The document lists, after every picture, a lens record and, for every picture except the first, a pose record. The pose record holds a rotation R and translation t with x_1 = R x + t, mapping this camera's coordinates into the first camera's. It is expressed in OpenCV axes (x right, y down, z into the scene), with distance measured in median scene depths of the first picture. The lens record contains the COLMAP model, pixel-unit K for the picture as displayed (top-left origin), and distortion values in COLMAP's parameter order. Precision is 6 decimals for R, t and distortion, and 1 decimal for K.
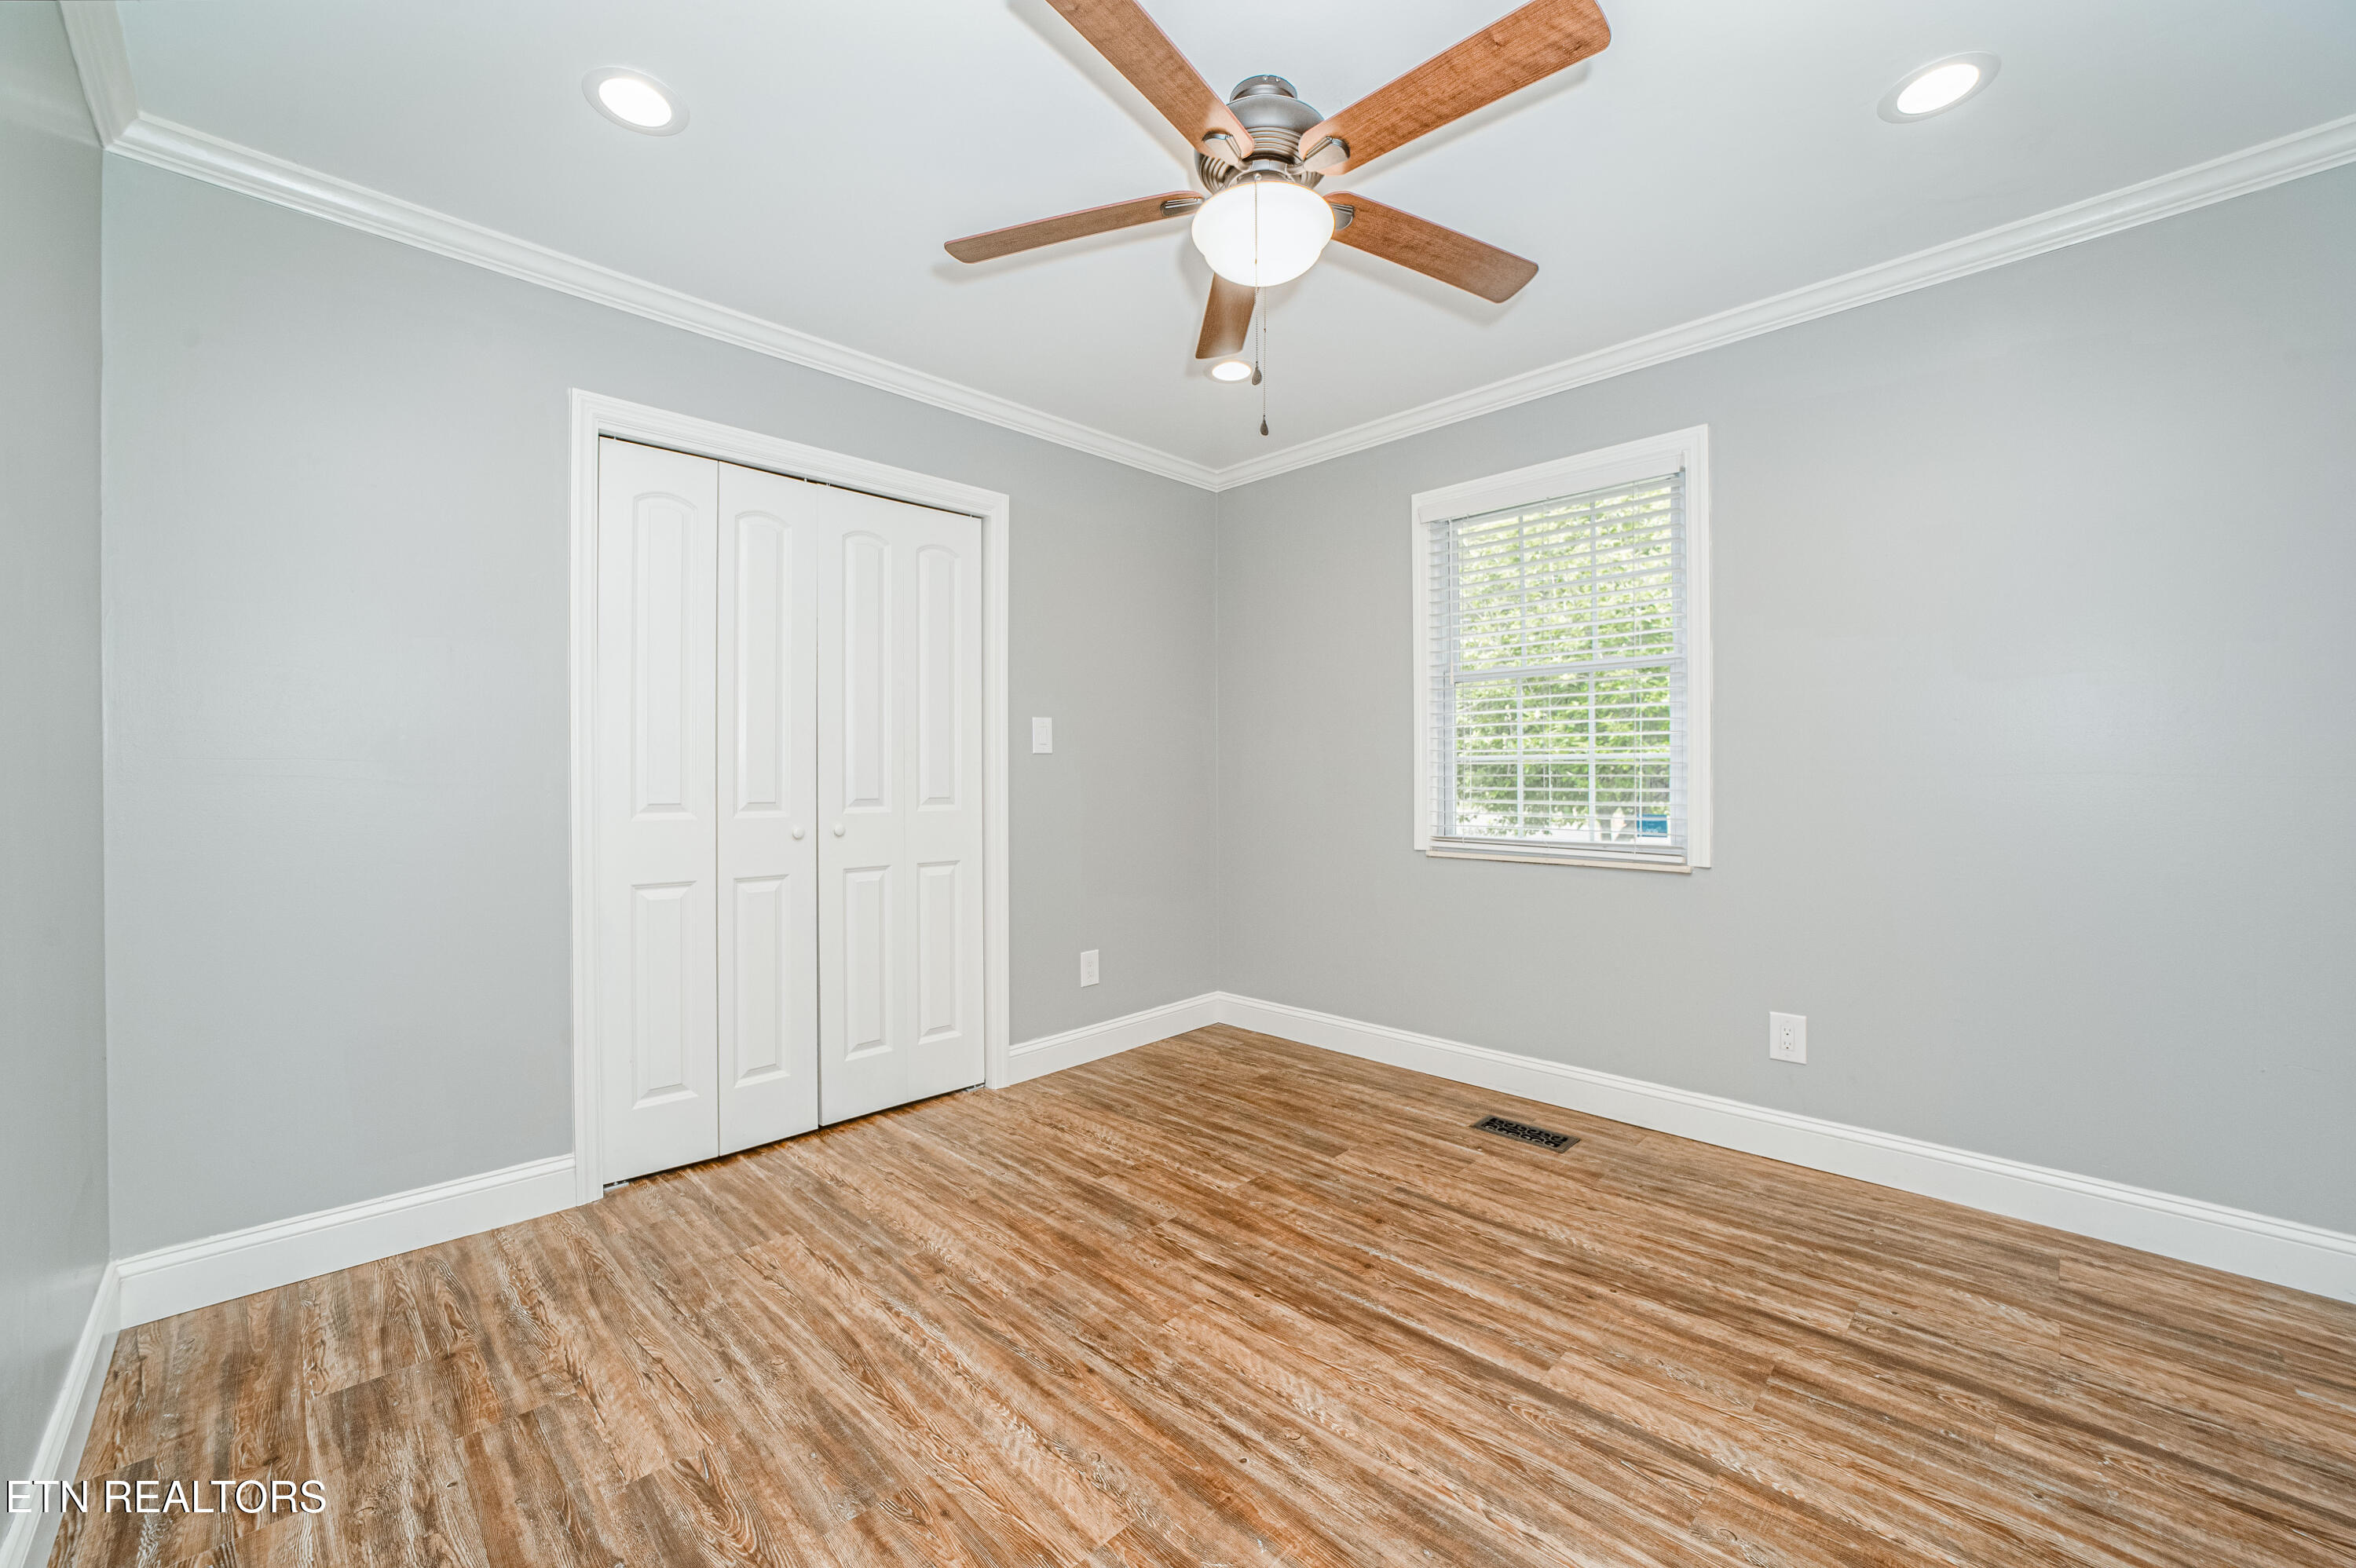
lens RADIAL K [[941.5, 0, 1178.0], [0, 941.5, 784.0], [0, 0, 1]] dist [-0.000221, 0.000436]
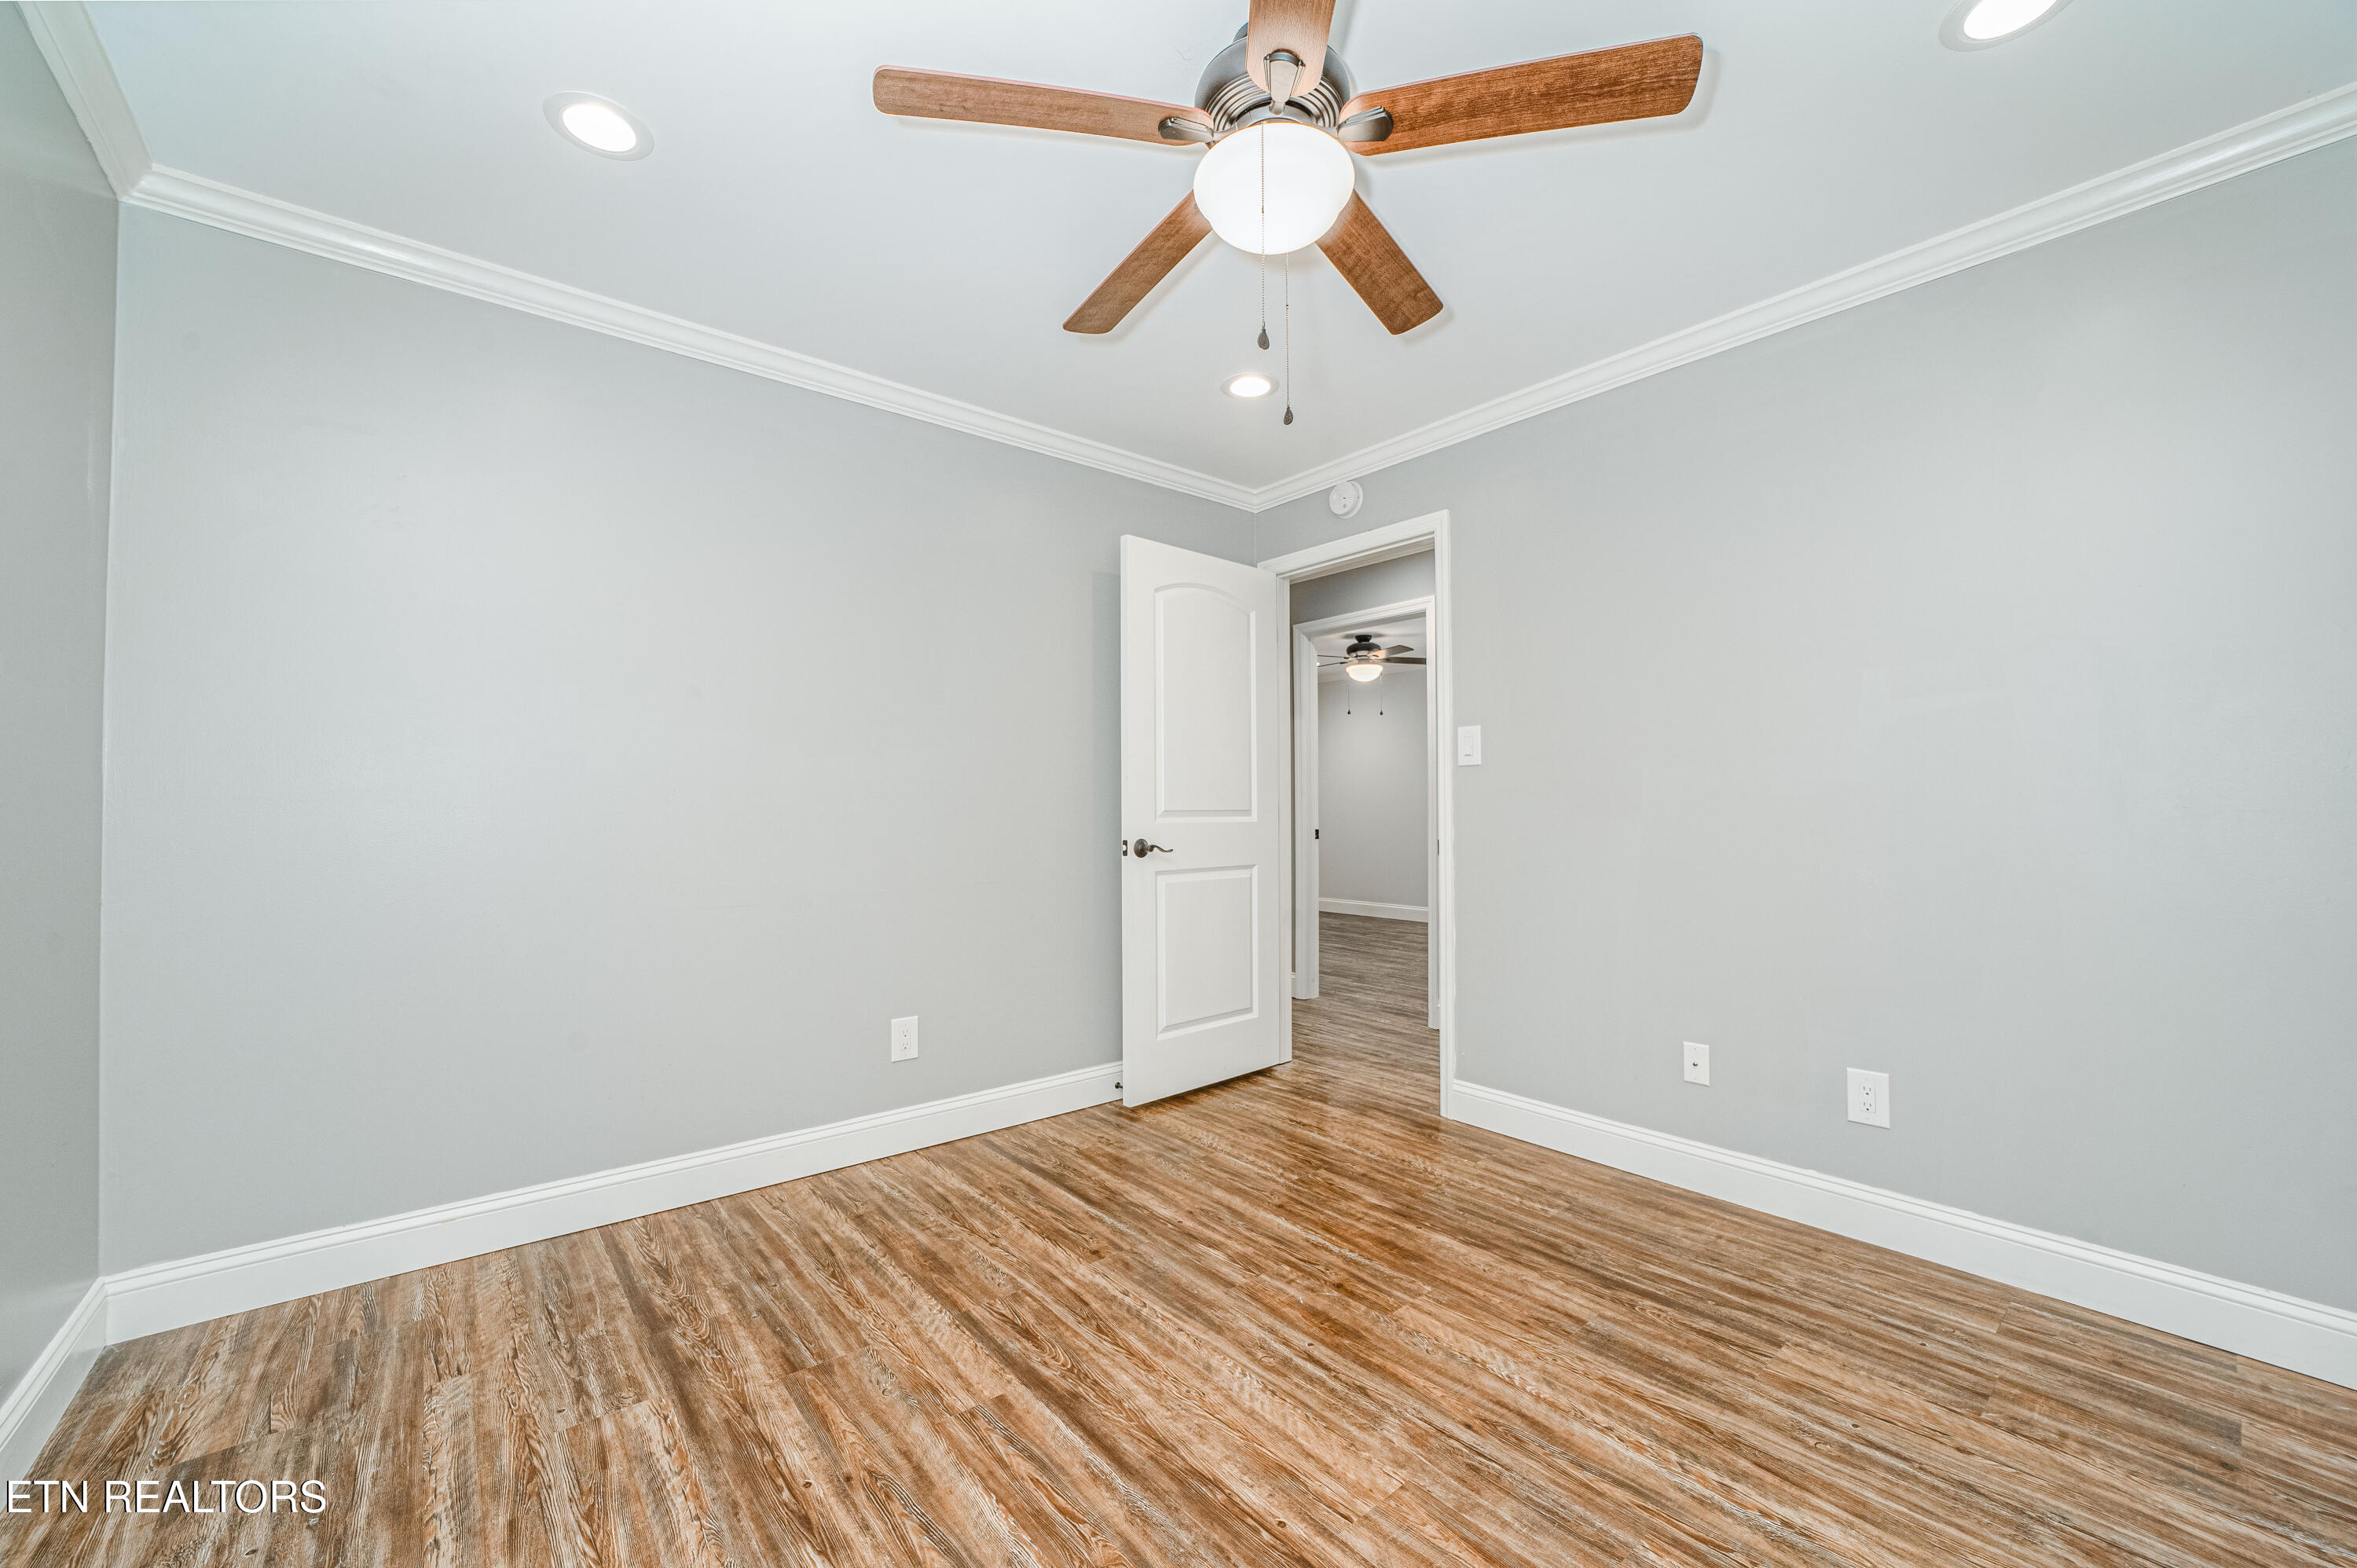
lens RADIAL K [[941.9, 0, 1178.5], [0, 941.9, 784.0], [0, 0, 1]] dist [-0.000221, 0.000436]
pose [[-0.995197, 0.004086, 0.097806, 0.107409], [0.002718, 0.999897, -0.014120, -0.014872], [-0.097854, -0.013786, -0.995105, 2.064529]]
